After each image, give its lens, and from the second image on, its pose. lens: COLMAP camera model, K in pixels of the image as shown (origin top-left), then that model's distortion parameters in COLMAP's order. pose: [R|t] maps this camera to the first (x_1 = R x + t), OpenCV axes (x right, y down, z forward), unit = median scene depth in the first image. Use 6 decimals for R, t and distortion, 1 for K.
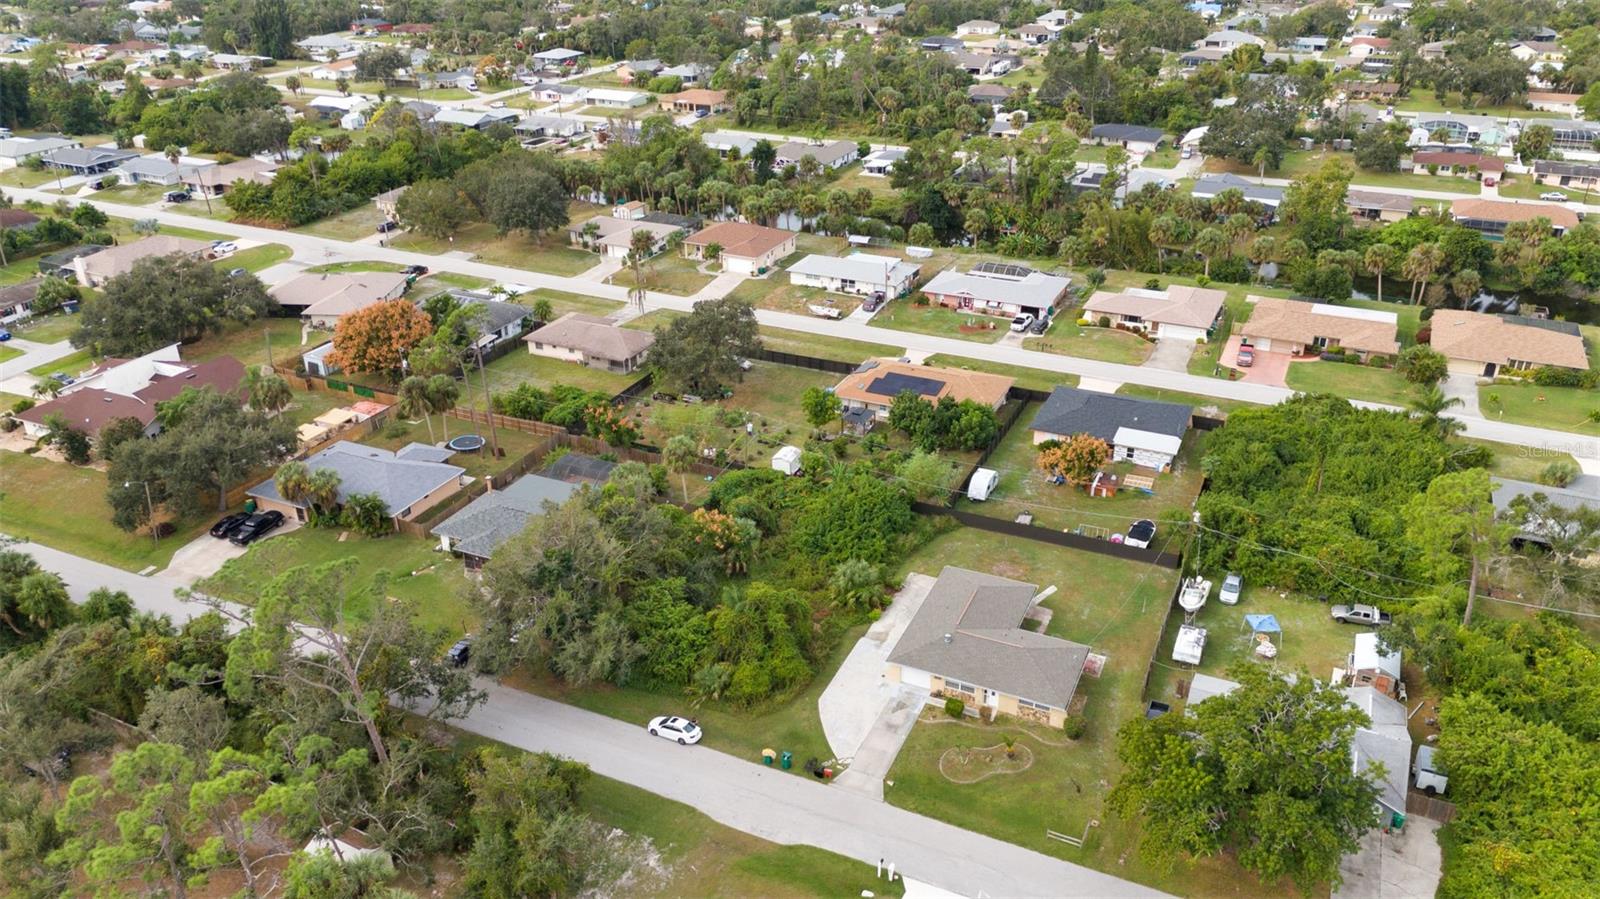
lens RADIAL K [[1194.3, 0, 800.0], [0, 1194.3, 449.5], [0, 0, 1]] dist [0.081200, -0.093774]
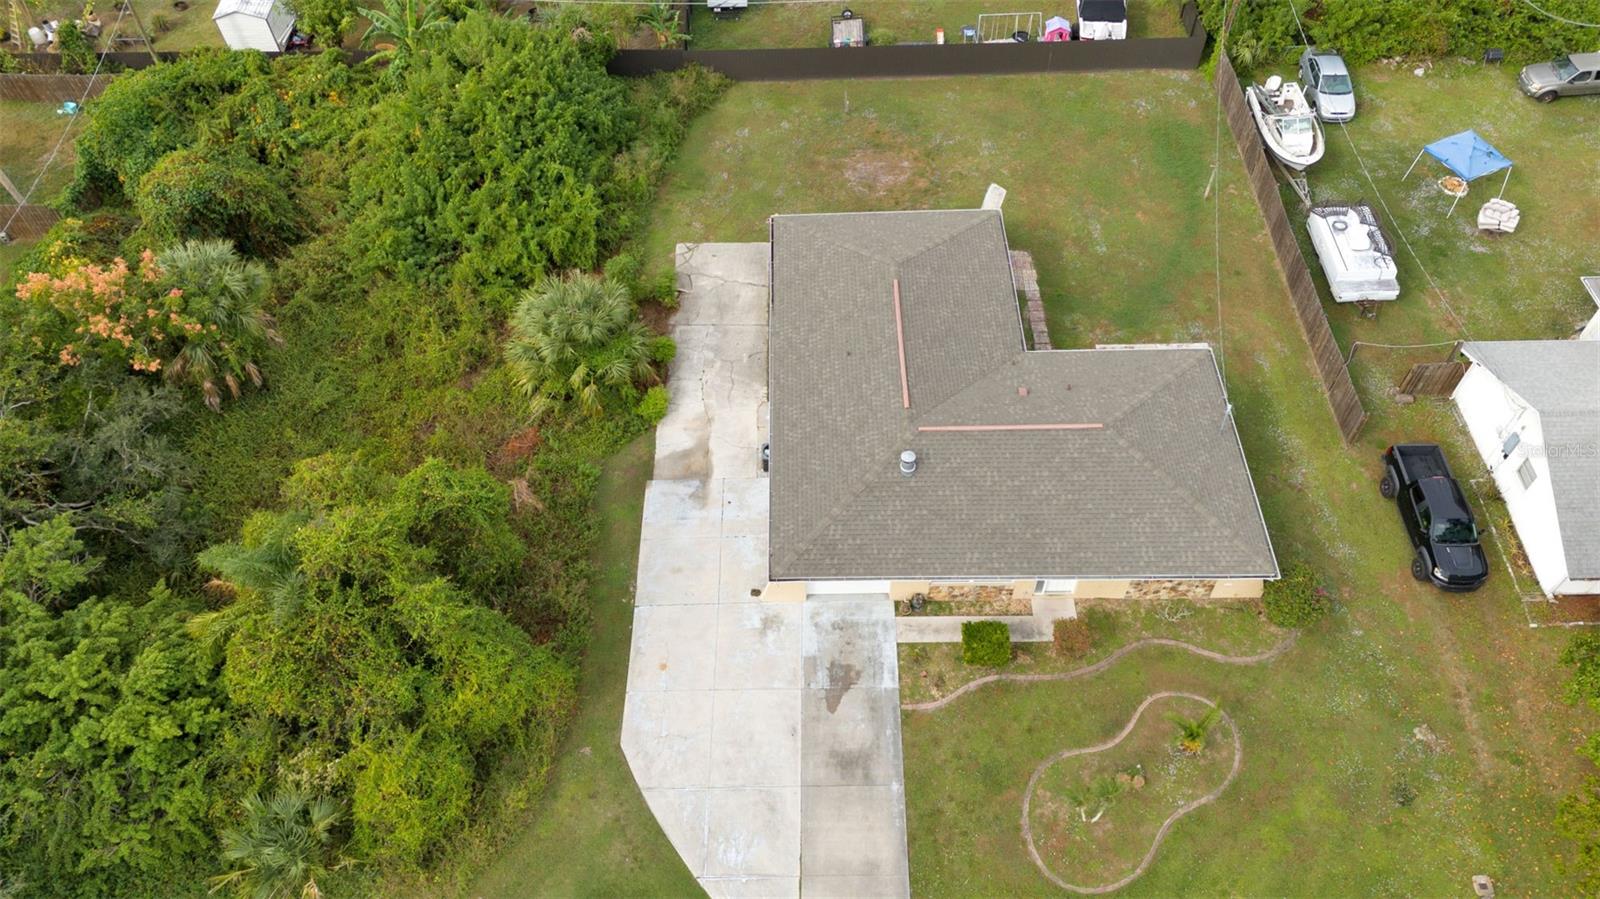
lens RADIAL K [[1171.6, 0, 808.2], [0, 1171.6, 450.5], [0, 0, 1]] dist [0.064087, -0.047765]
pose [[0.904146, -0.339459, 0.259398, 0.002742], [0.194579, 0.867740, 0.457346, -0.008361], [-0.380341, -0.363034, 0.850615, 0.409017]]
